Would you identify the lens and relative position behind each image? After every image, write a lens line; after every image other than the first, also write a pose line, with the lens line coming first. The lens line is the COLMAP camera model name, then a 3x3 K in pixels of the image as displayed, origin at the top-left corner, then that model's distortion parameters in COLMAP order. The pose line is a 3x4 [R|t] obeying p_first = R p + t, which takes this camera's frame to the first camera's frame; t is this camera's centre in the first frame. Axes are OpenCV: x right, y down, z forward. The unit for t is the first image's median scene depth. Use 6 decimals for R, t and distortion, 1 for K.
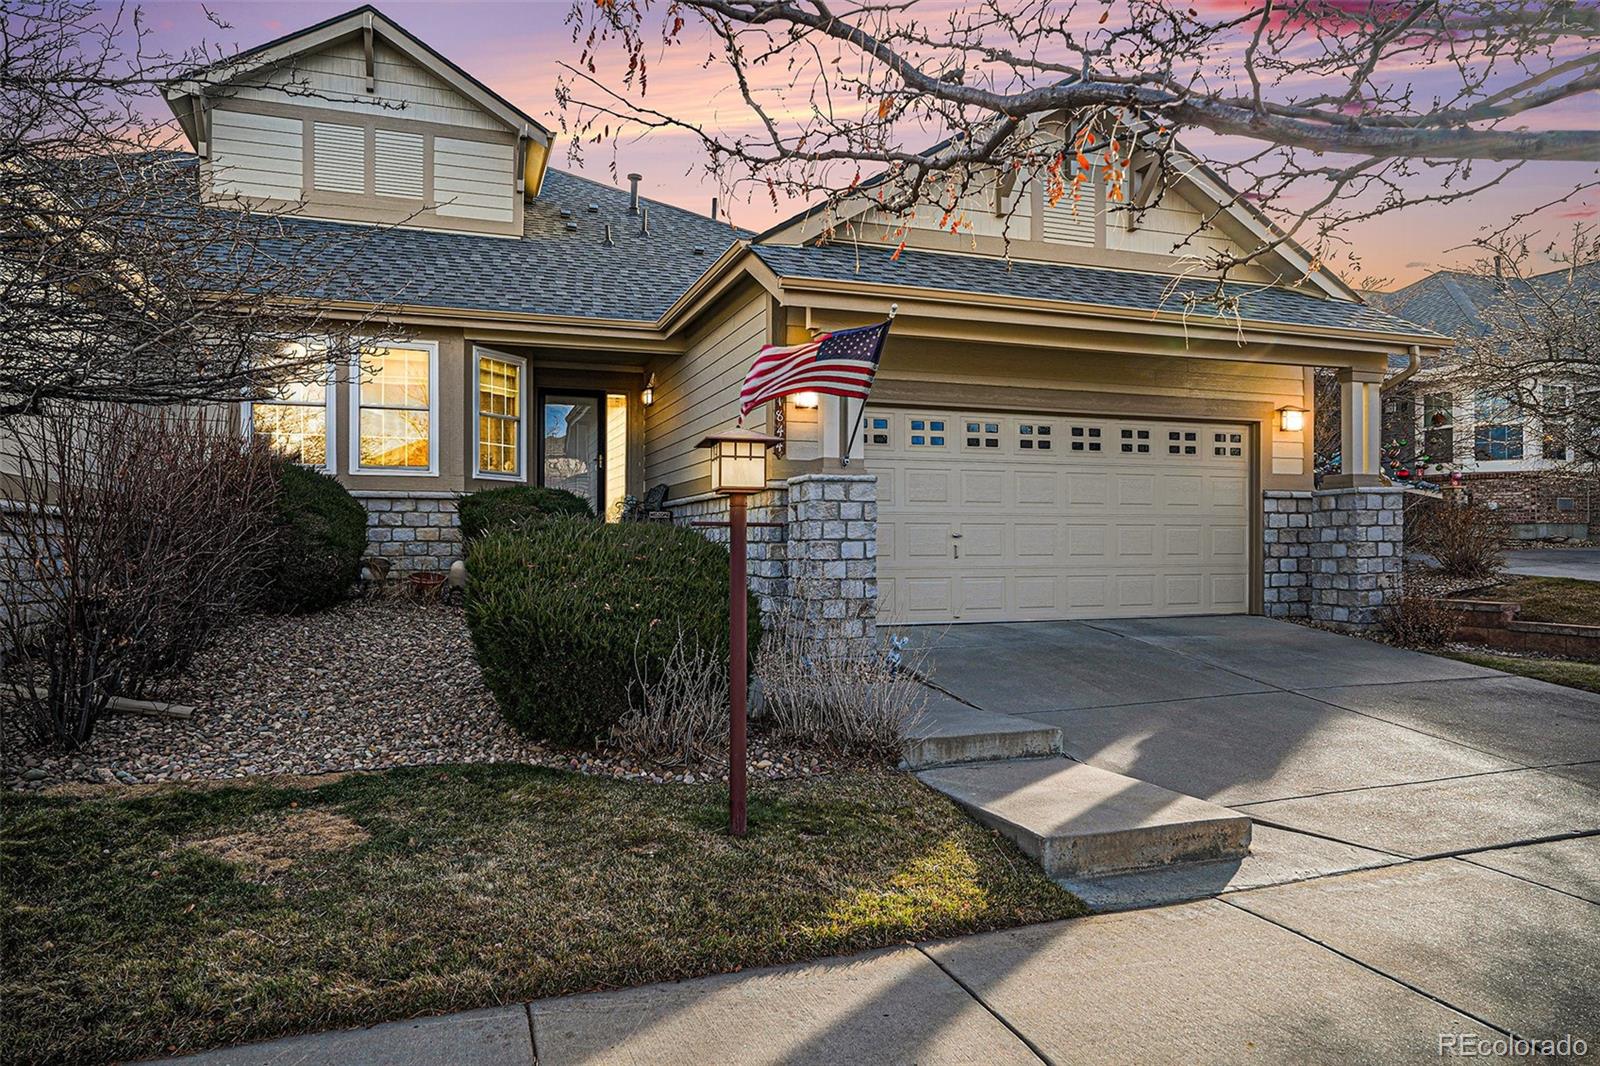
lens RADIAL K [[1005.7, 0, 801.8], [0, 1005.7, 522.6], [0, 0, 1]] dist [-0.002128, 0.003348]
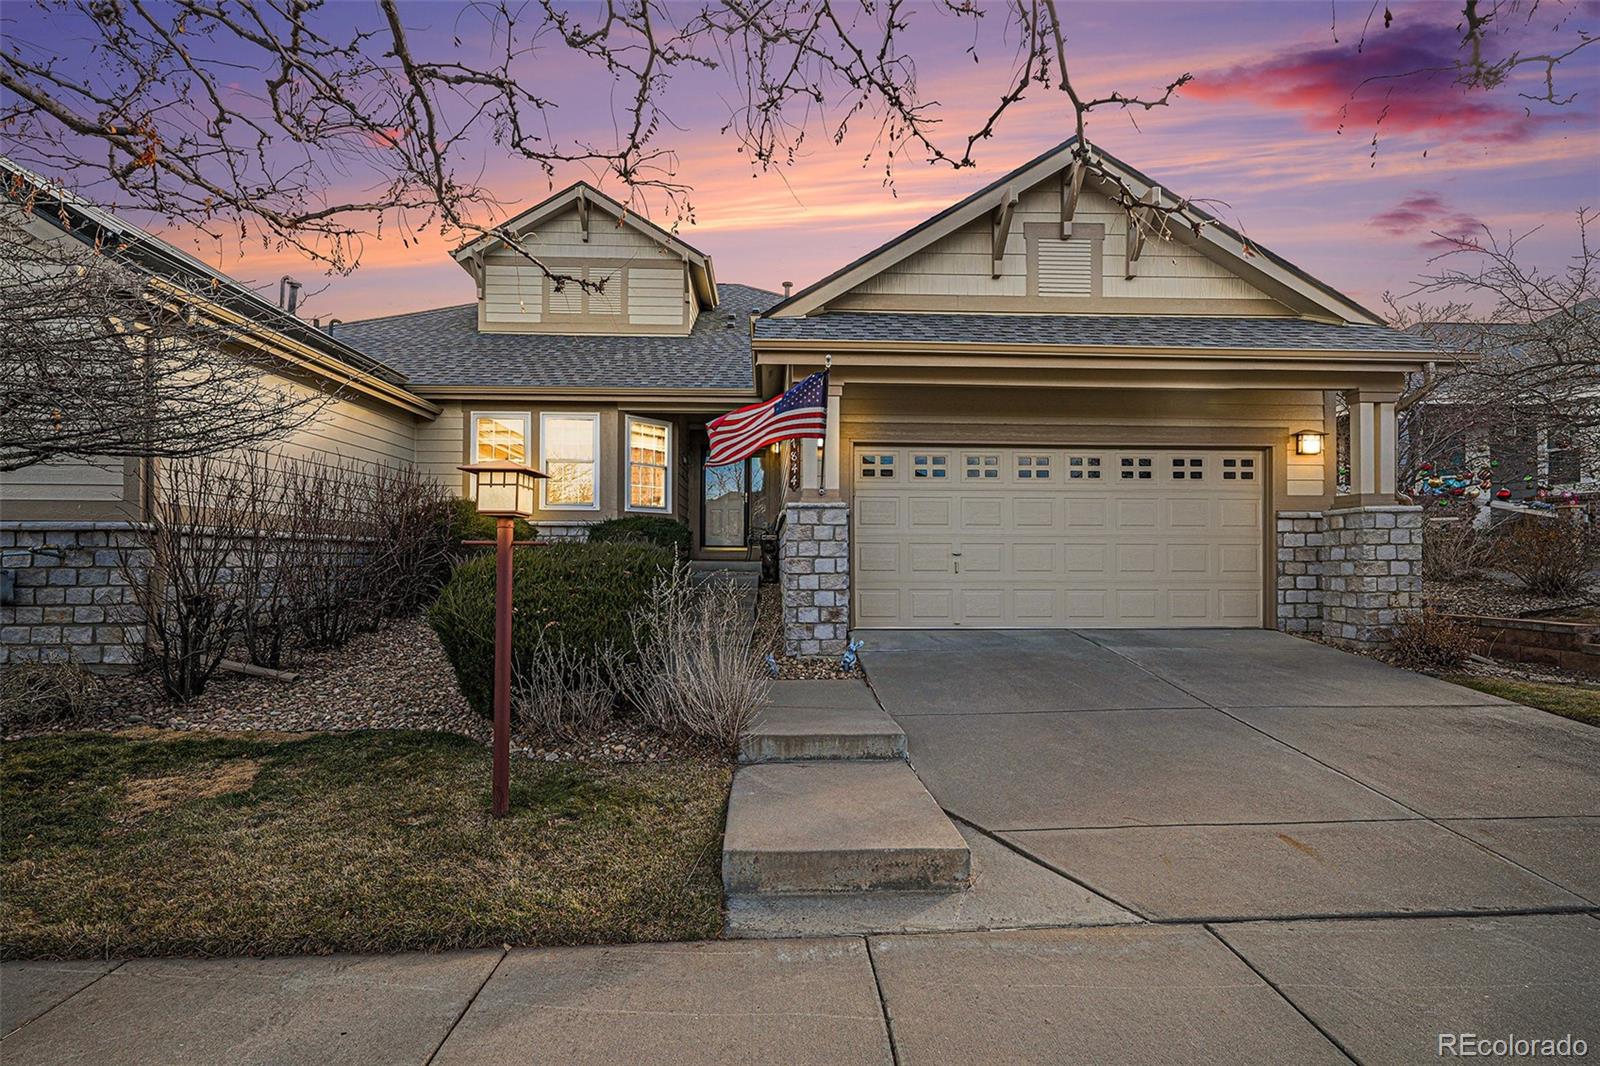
lens RADIAL K [[735.0, 0, 808.0], [0, 735.0, 533.8], [0, 0, 1]] dist [0.003662, 0.000408]
pose [[0.957977, -0.006316, -0.286774, 0.227633], [0.002414, 0.999900, -0.013957, 0.001316], [0.286834, 0.012678, 0.957897, 0.129290]]
